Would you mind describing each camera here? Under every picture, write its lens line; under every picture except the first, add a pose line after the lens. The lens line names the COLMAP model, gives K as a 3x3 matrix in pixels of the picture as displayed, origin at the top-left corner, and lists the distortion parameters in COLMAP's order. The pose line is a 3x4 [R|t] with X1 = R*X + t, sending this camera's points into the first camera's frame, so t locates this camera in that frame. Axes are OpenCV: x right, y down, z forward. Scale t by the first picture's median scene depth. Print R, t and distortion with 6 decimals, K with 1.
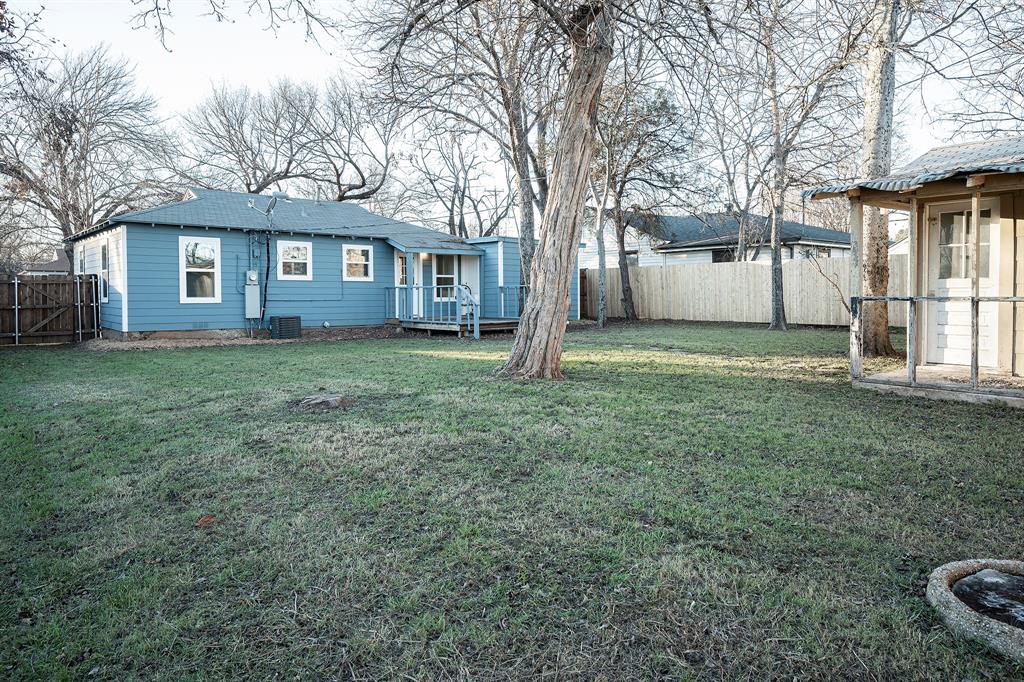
lens RADIAL K [[623.6, 0, 559.3], [0, 623.6, 314.8], [0, 0, 1]] dist [0.003157, -0.001685]
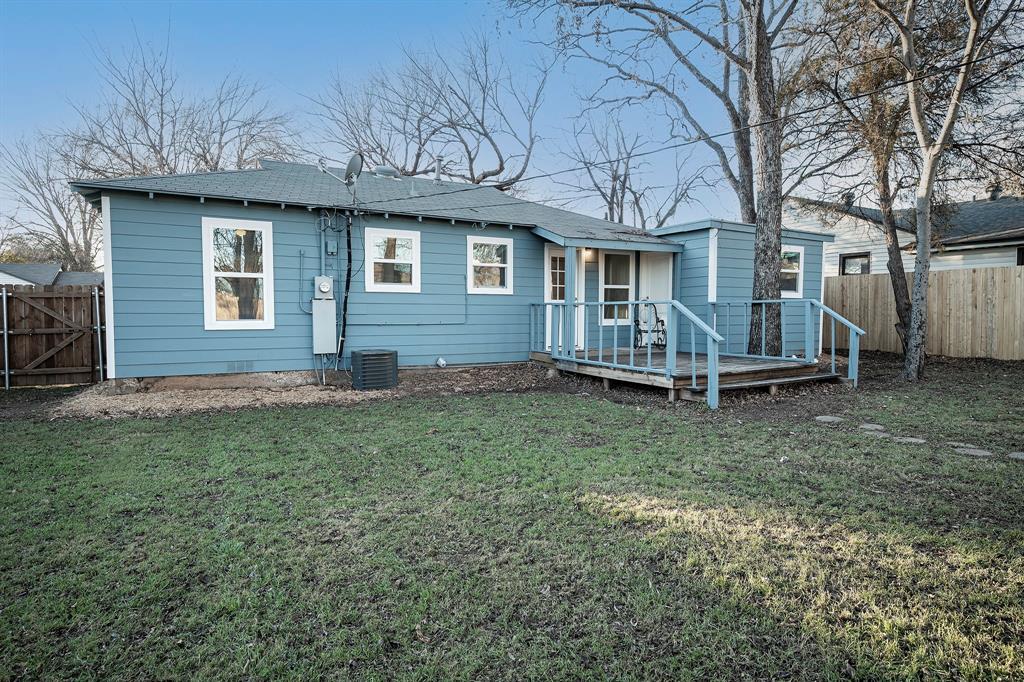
lens RADIAL K [[589.0, 0, 511.5], [0, 589.0, 339.8], [0, 0, 1]] dist [0.006165, 0.002380]
pose [[0.958794, 0.018892, -0.283473, -0.134535], [-0.014070, 0.999720, 0.019036, -0.019524], [0.283754, -0.014263, 0.958791, 0.443001]]
